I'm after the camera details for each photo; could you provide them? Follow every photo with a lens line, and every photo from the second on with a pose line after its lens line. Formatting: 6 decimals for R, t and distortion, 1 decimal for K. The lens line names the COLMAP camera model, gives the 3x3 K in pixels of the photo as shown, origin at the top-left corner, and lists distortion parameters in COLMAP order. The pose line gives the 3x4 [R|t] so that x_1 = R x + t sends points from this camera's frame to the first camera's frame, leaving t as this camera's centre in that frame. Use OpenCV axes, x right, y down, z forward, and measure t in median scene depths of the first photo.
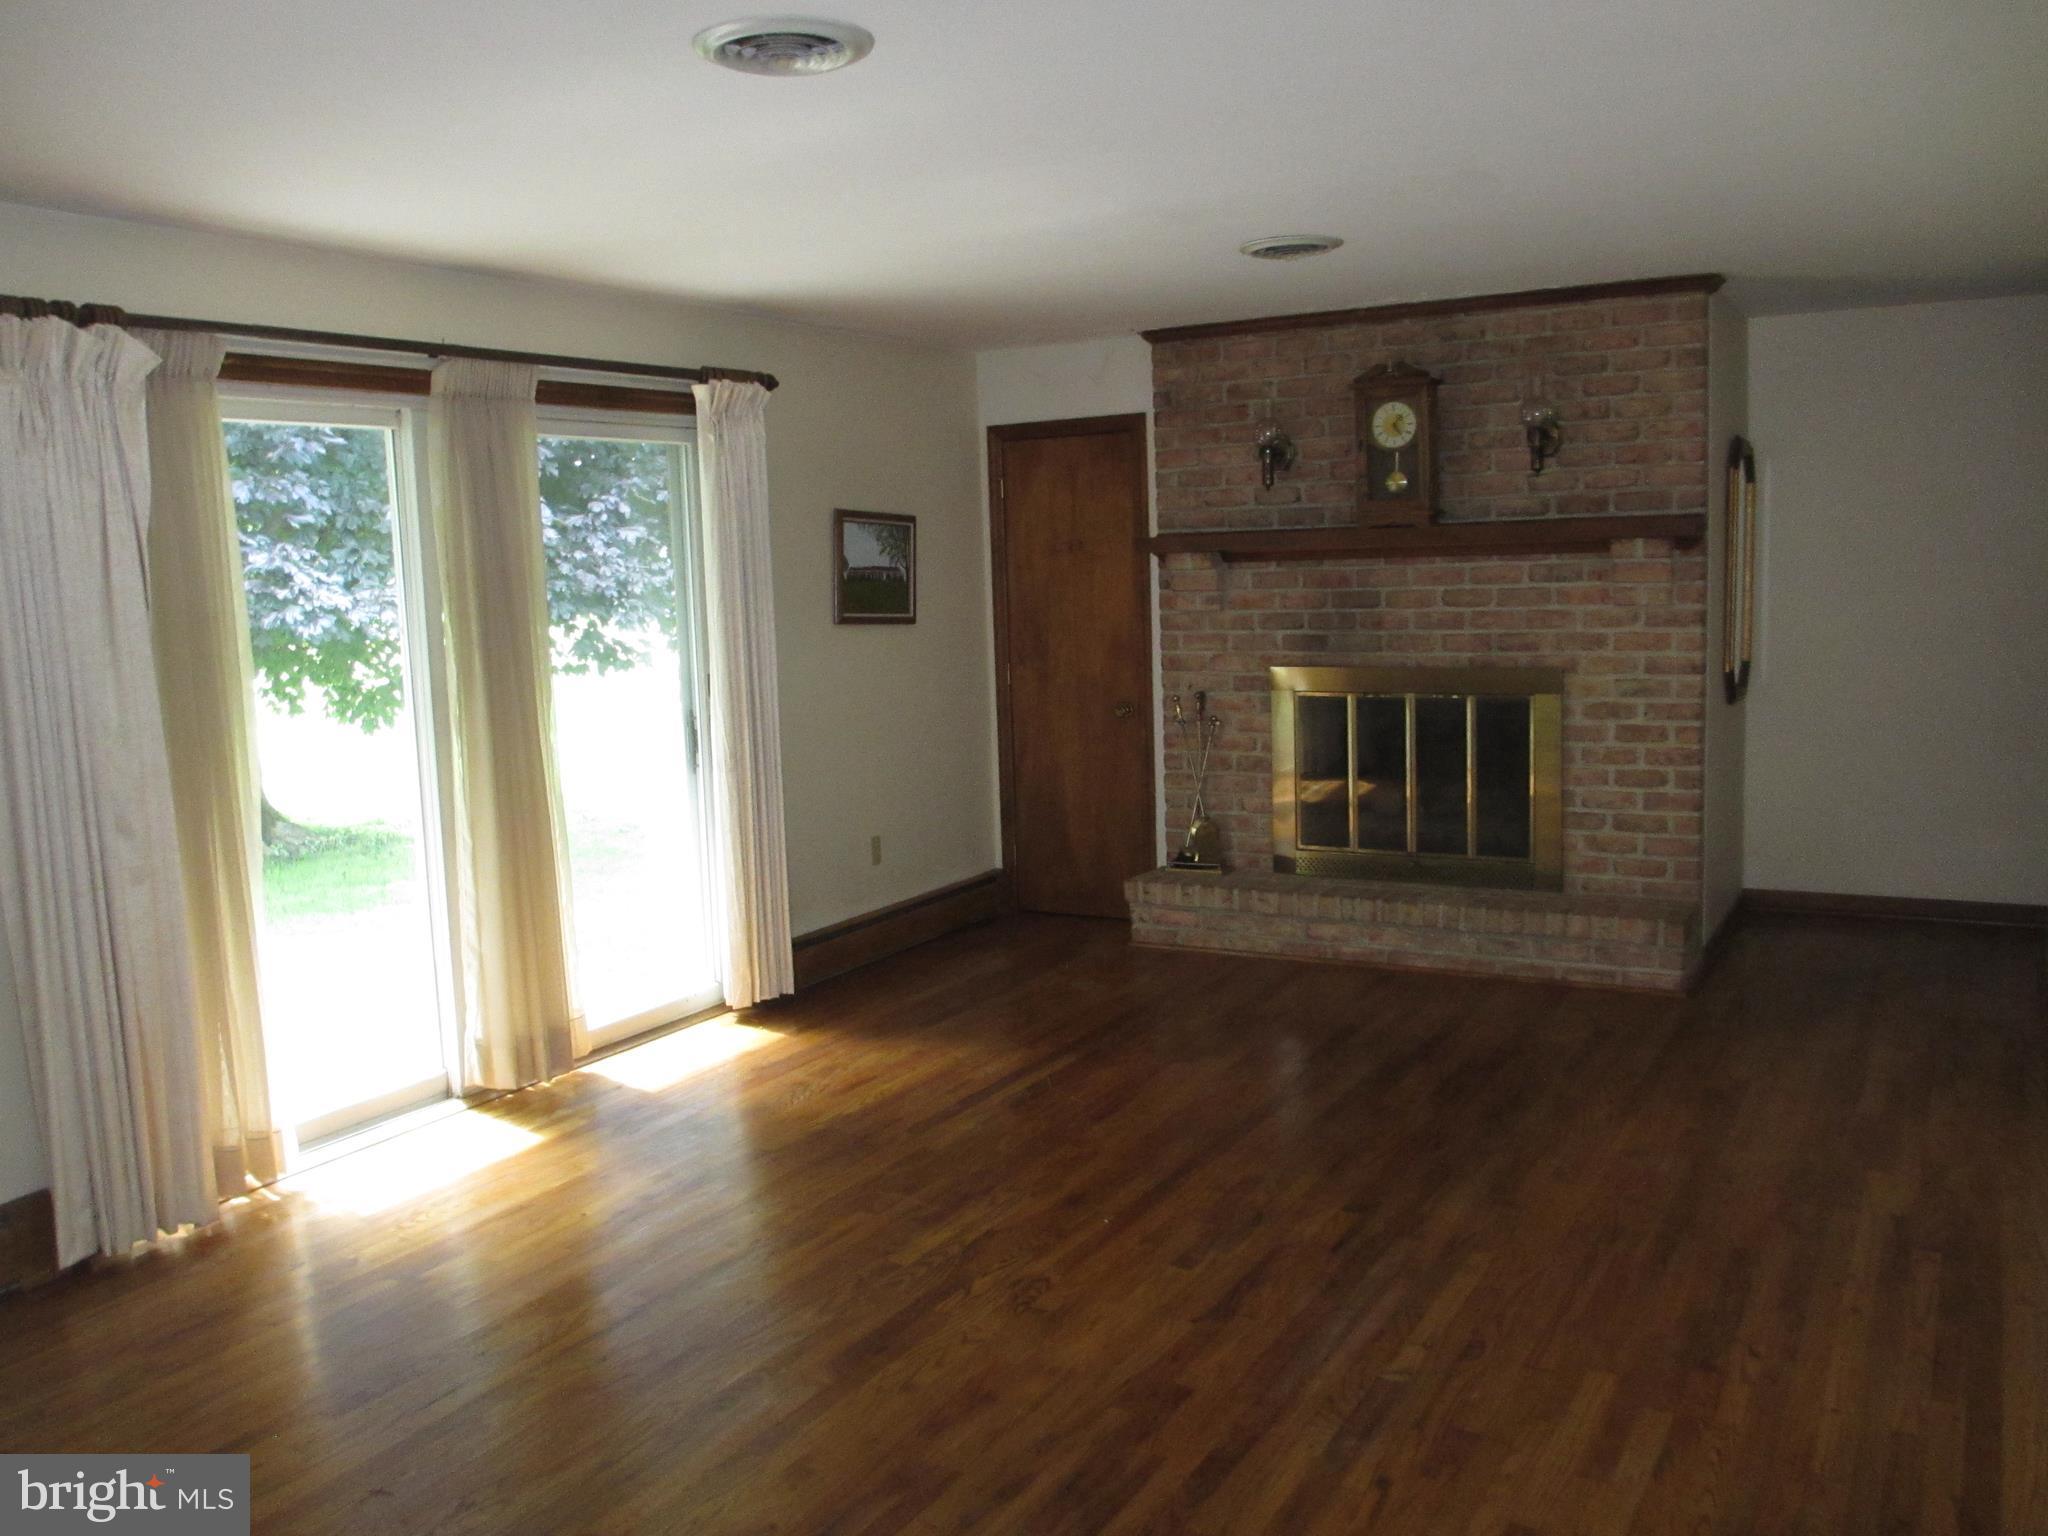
lens RADIAL K [[1695.3, 0, 1024.0], [0, 1695.3, 768.0], [0, 0, 1]] dist [-0.082196, 0.008787]
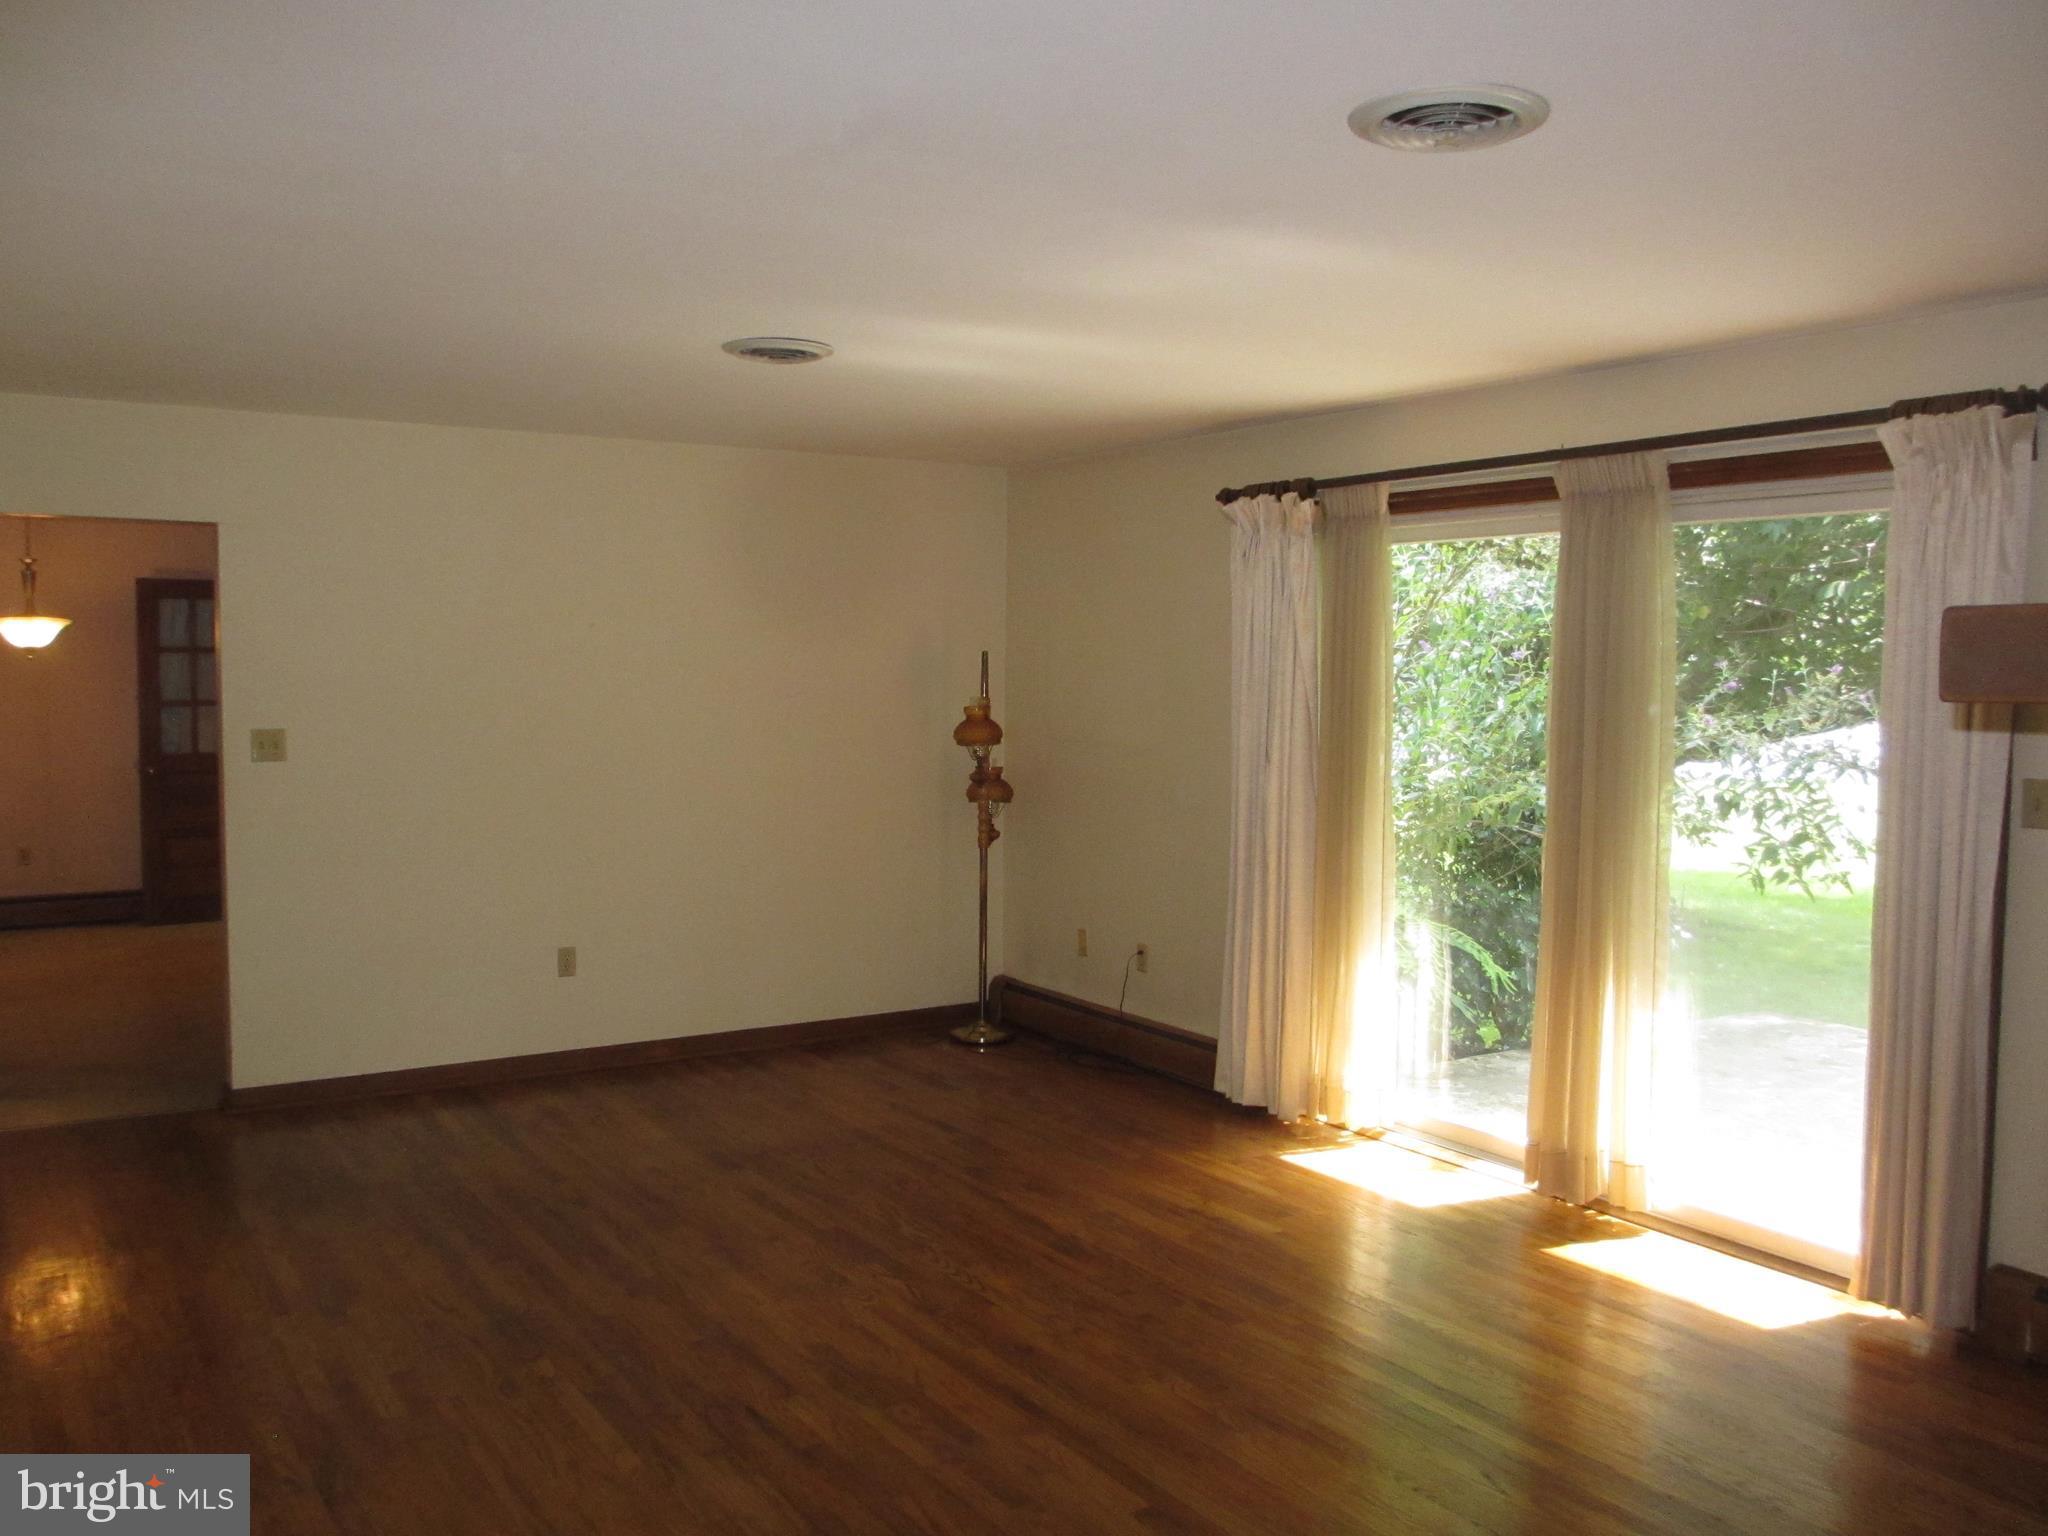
lens RADIAL K [[1695.3, 0, 1024.0], [0, 1695.3, 768.0], [0, 0, 1]] dist [-0.082196, 0.008787]
pose [[-0.454848, 0.084096, -0.886590, 0.855344], [-0.098786, 0.984624, 0.144075, -0.206185], [0.885073, 0.153115, -0.439546, 1.389221]]
